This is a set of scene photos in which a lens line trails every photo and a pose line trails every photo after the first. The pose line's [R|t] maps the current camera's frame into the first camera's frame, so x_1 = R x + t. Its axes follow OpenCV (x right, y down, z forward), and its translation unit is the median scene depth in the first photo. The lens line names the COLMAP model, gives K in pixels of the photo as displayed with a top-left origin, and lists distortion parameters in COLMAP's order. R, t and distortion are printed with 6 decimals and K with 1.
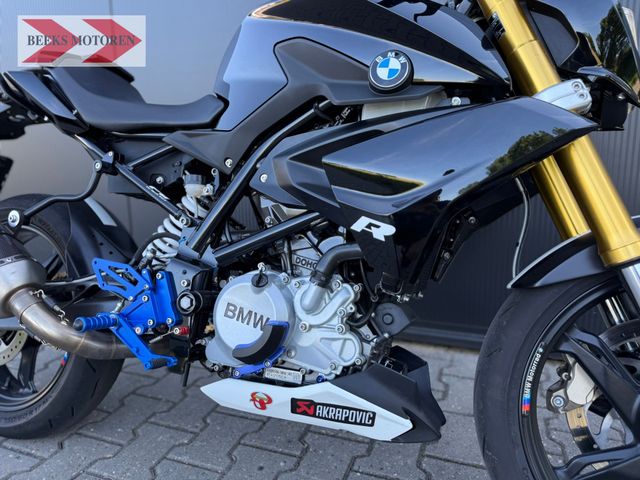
lens RADIAL K [[448.0, 0, 320.0], [0, 448.0, 240.0], [0, 0, 1]] dist [0.001408, -0.001762]
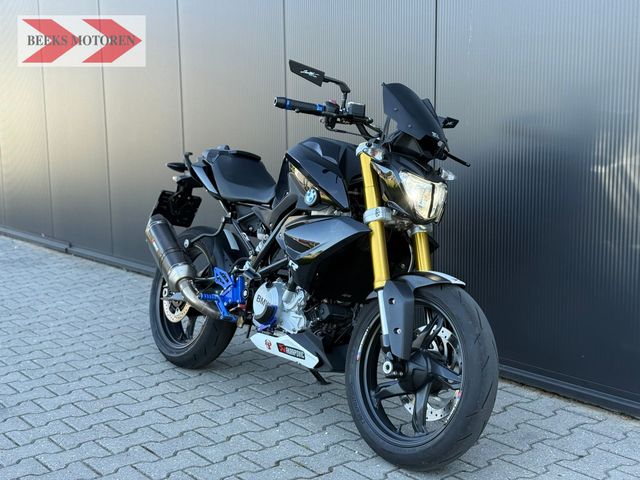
lens RADIAL K [[885.9, 0, 320.0], [0, 885.9, 240.0], [0, 0, 1]] dist [0.121418, -0.005953]
pose [[0.854161, 0.079528, -0.513892, 2.026858], [-0.087502, 0.996126, 0.008717, -0.165209], [0.512594, 0.037521, 0.857811, -2.277953]]
